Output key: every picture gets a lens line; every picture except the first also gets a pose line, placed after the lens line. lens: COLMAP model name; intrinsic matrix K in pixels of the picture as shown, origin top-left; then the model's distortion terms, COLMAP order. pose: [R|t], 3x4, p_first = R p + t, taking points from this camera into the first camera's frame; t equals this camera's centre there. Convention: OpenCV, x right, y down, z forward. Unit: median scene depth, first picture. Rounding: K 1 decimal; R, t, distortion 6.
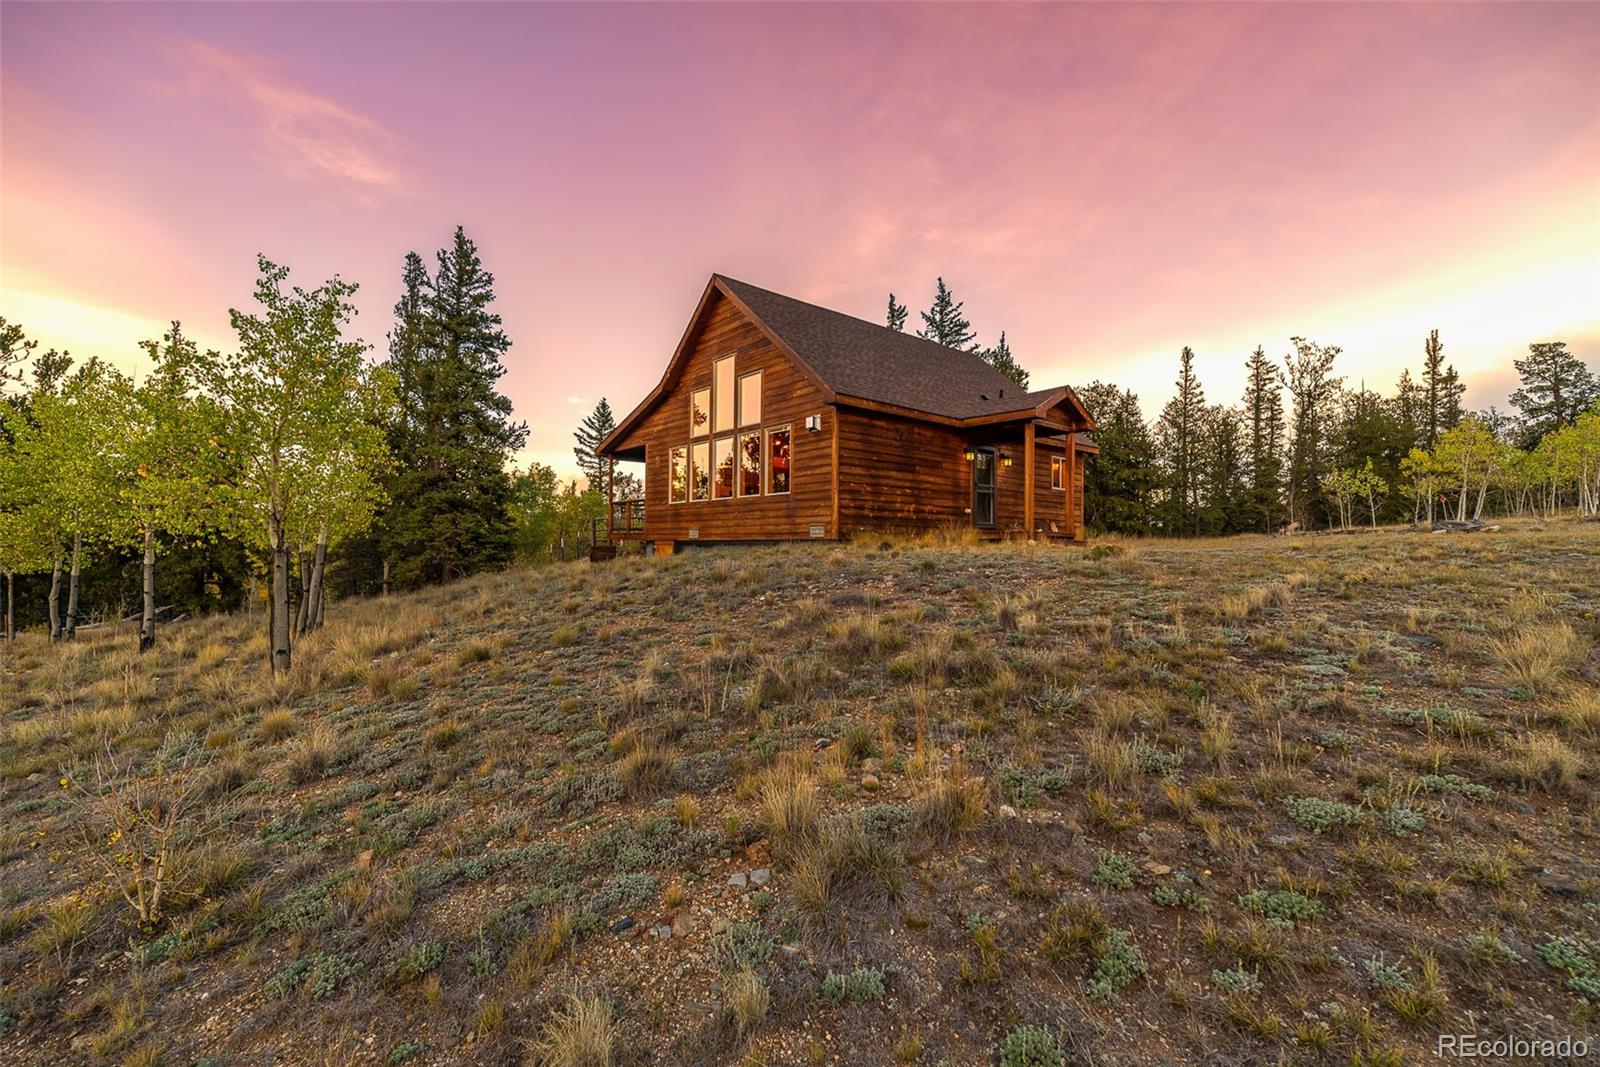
lens RADIAL K [[688.4, 0, 796.7], [0, 688.4, 534.1], [0, 0, 1]] dist [0.008756, 0.000197]
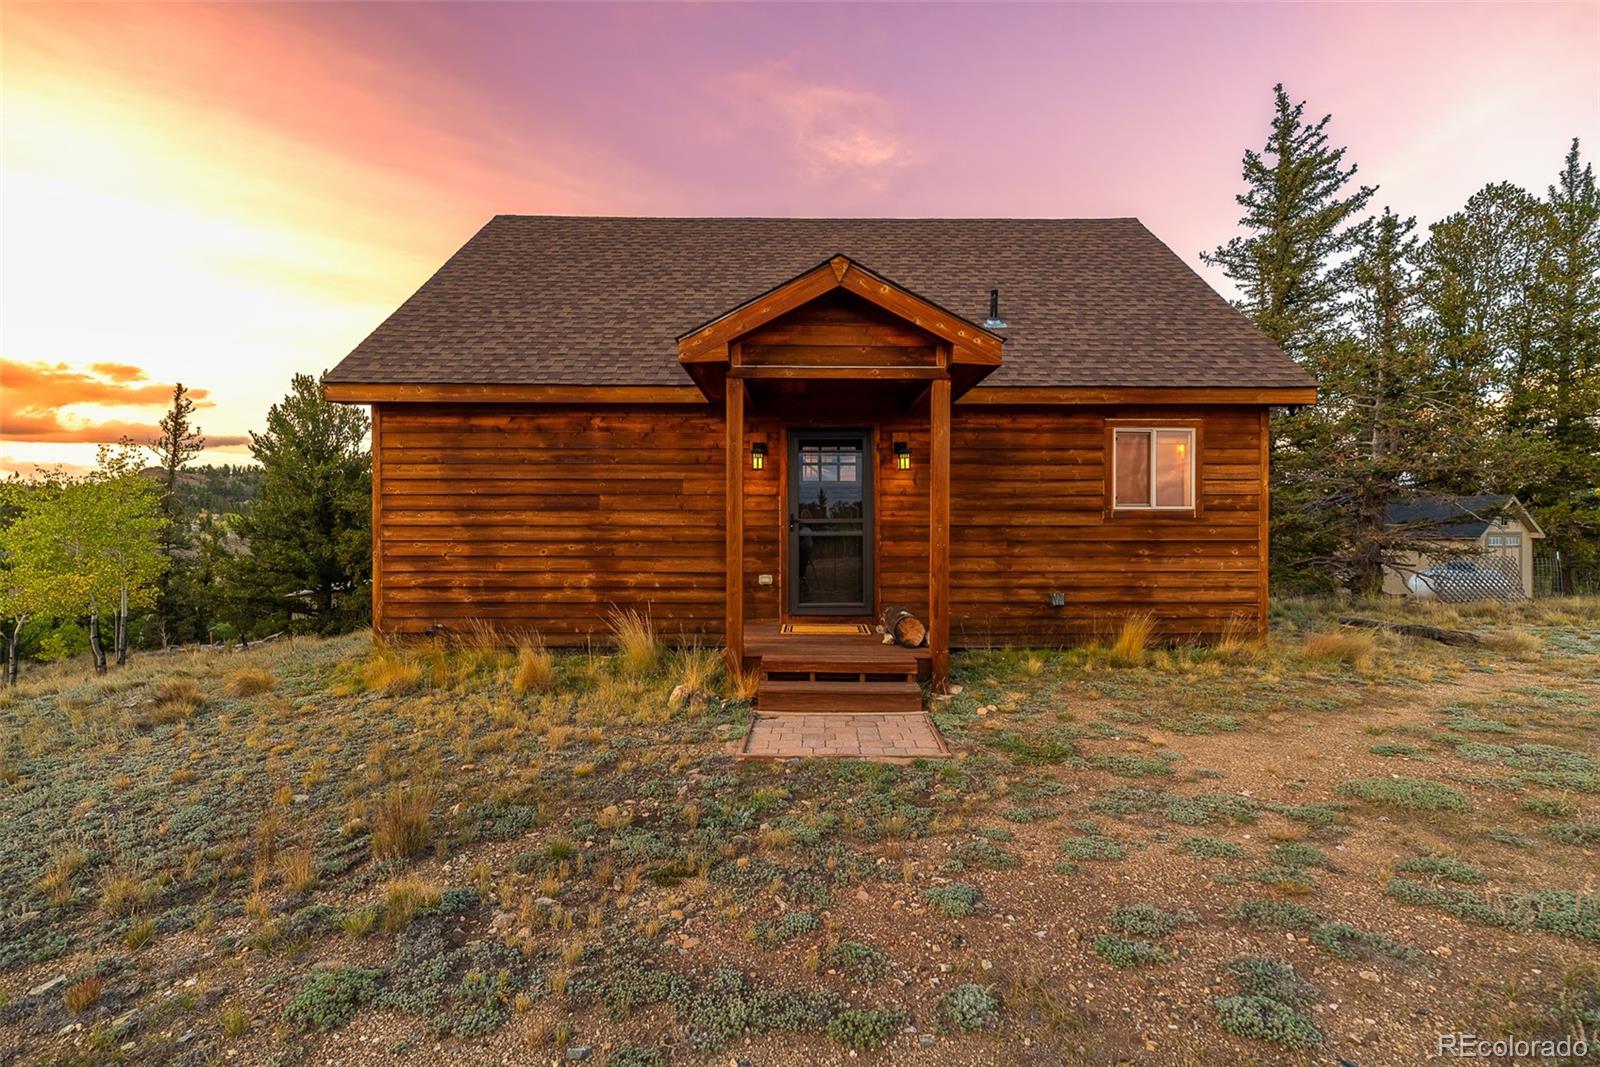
lens RADIAL K [[688.4, 0, 796.7], [0, 688.4, 534.1], [0, 0, 1]] dist [0.008756, 0.000197]
pose [[0.770395, 0.003082, -0.637559, 0.607738], [0.020074, 0.999375, 0.029087, -0.083932], [0.637250, -0.035207, 0.769852, 0.717678]]
